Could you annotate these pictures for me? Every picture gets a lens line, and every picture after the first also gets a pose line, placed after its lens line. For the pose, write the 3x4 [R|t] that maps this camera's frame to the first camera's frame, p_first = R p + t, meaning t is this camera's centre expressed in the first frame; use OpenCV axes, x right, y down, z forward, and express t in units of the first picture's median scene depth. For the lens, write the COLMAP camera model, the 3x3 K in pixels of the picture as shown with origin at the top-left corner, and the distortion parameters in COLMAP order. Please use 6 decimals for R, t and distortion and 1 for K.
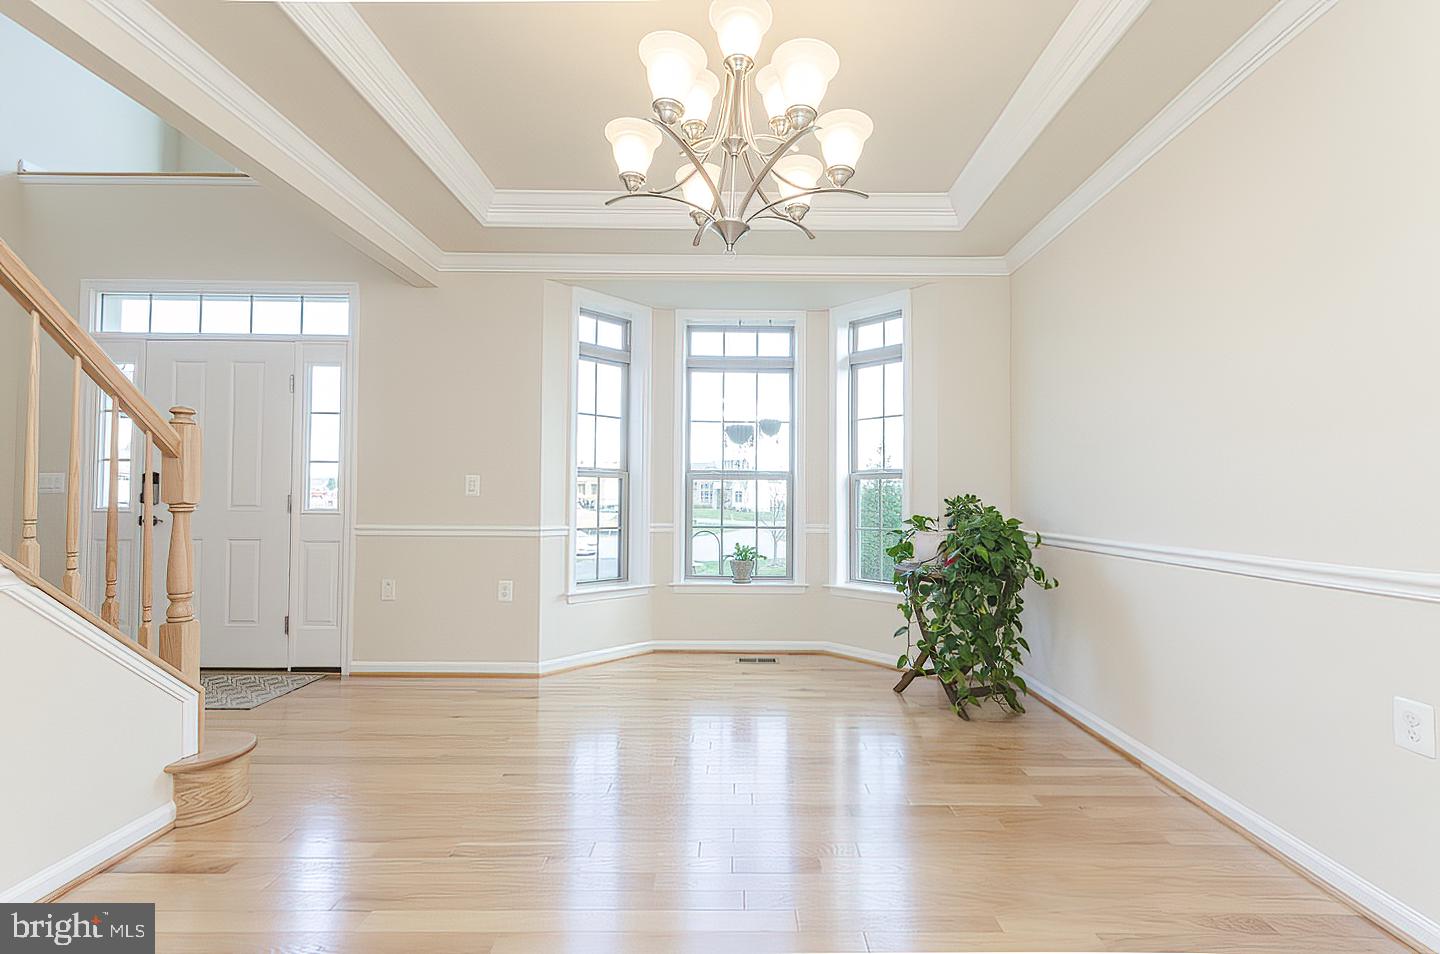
lens RADIAL K [[631.2, 0, 738.8], [0, 631.2, 486.1], [0, 0, 1]] dist [0.008741, -0.000659]
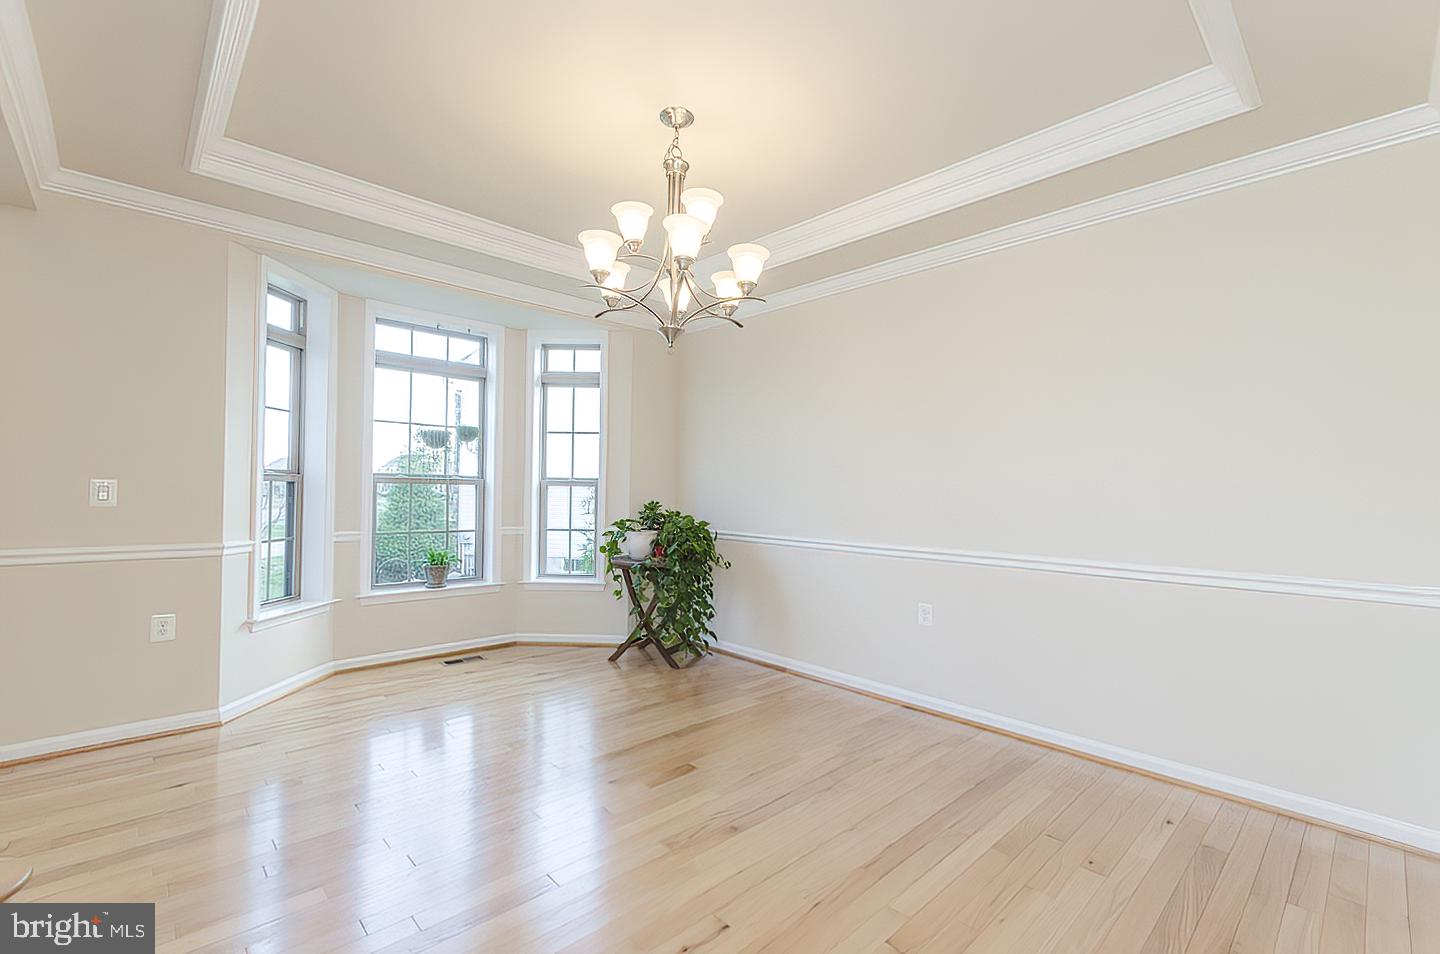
lens RADIAL K [[631.2, 0, 738.8], [0, 631.2, 486.1], [0, 0, 1]] dist [0.008741, -0.000659]
pose [[0.721318, 0.010195, 0.692529, -0.372516], [-0.025030, 0.999622, 0.011355, -0.033462], [-0.692151, -0.025525, 0.721301, -0.053240]]
